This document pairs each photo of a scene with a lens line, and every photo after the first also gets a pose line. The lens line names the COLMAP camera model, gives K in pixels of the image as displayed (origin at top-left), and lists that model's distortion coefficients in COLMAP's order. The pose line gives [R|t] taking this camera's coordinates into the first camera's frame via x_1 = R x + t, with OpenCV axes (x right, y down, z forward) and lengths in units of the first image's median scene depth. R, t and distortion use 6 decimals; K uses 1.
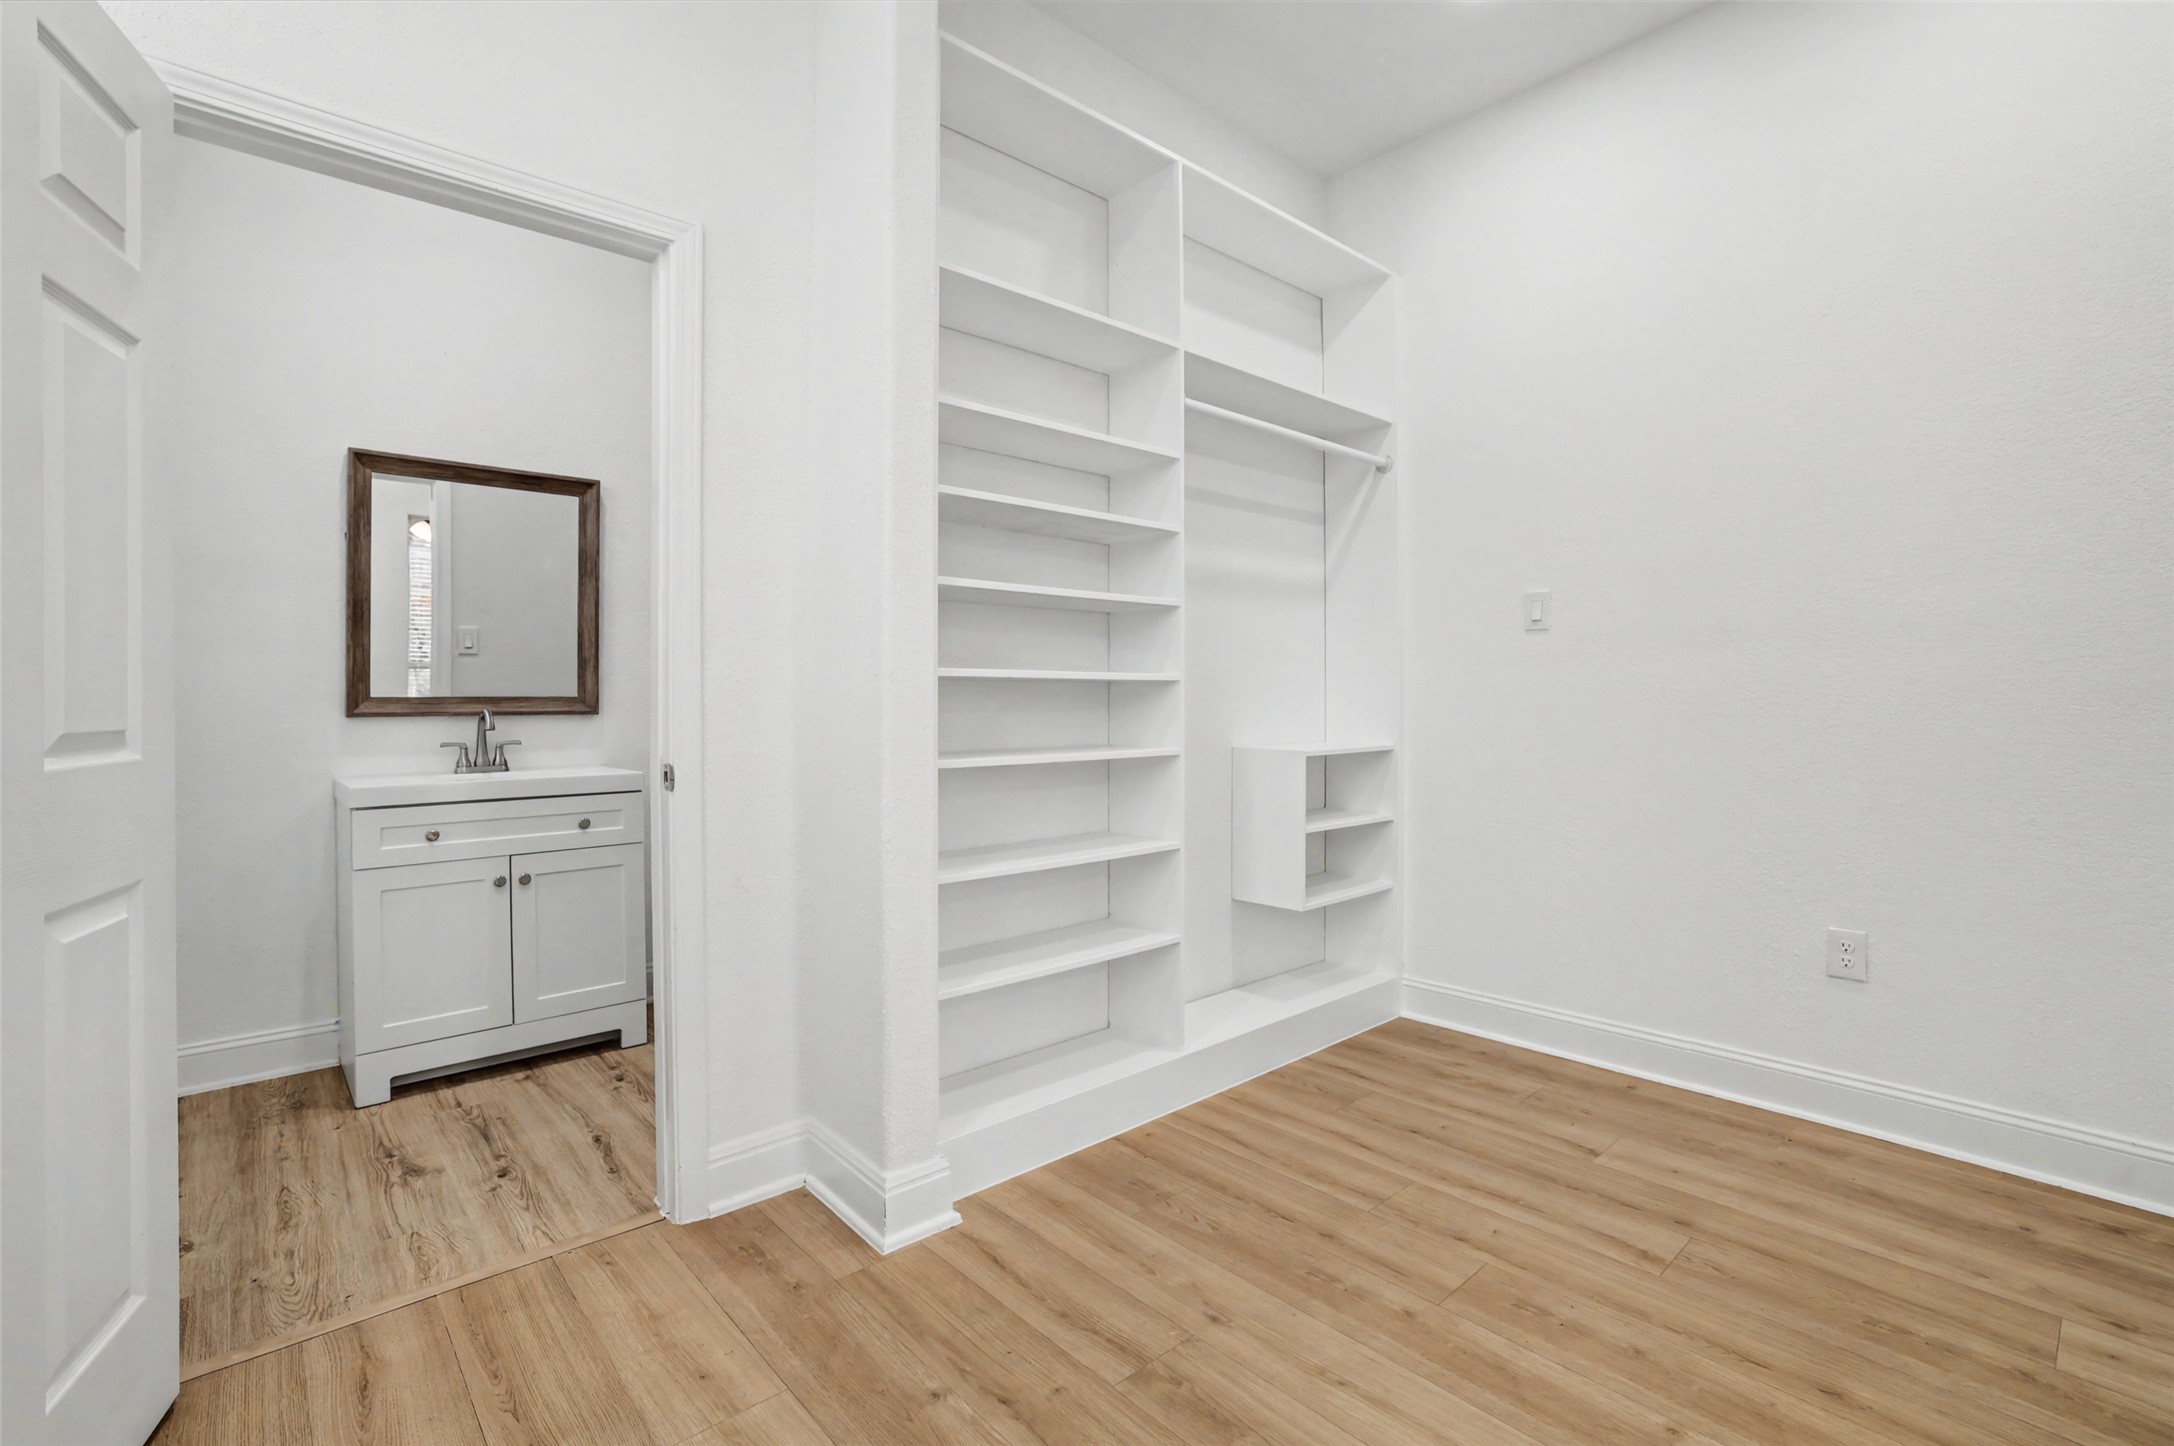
lens RADIAL K [[986.9, 0, 1096.0], [0, 986.9, 713.9], [0, 0, 1]] dist [-0.016777, 0.005092]
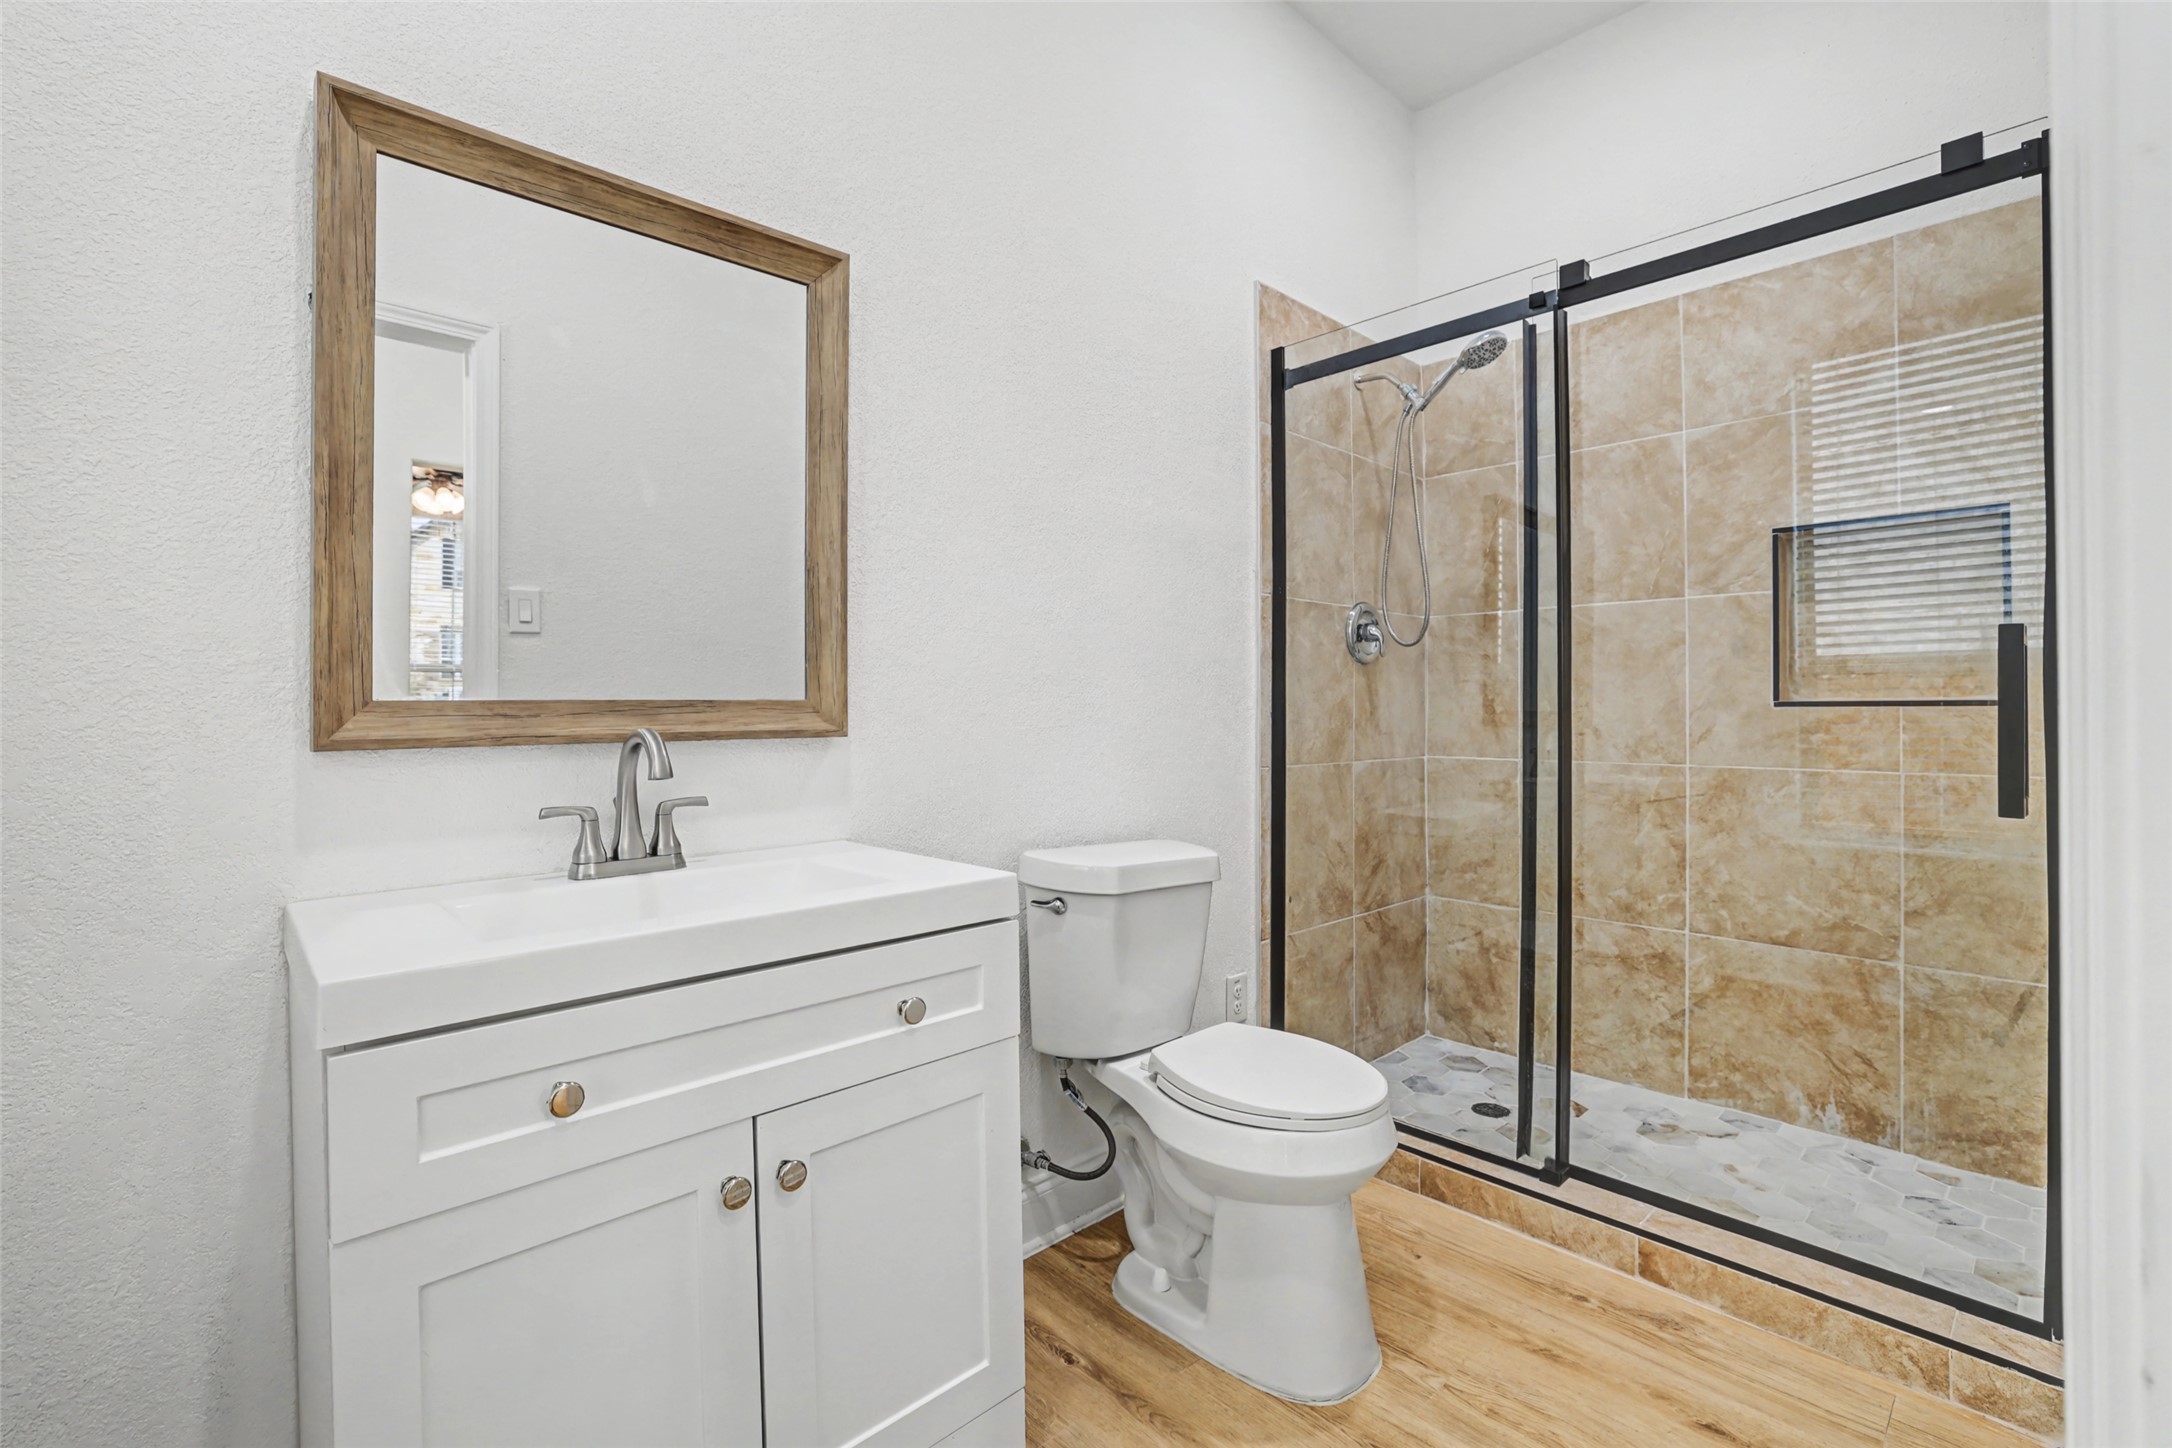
lens RADIAL K [[953.1, 0, 1076.1], [0, 953.1, 711.4], [0, 0, 1]] dist [-0.003203, -0.000143]
pose [[0.999776, -0.007120, 0.019947, -0.426644], [0.007347, 0.999908, -0.011359, -0.005610], [-0.019865, 0.011503, 0.999736, 0.559657]]
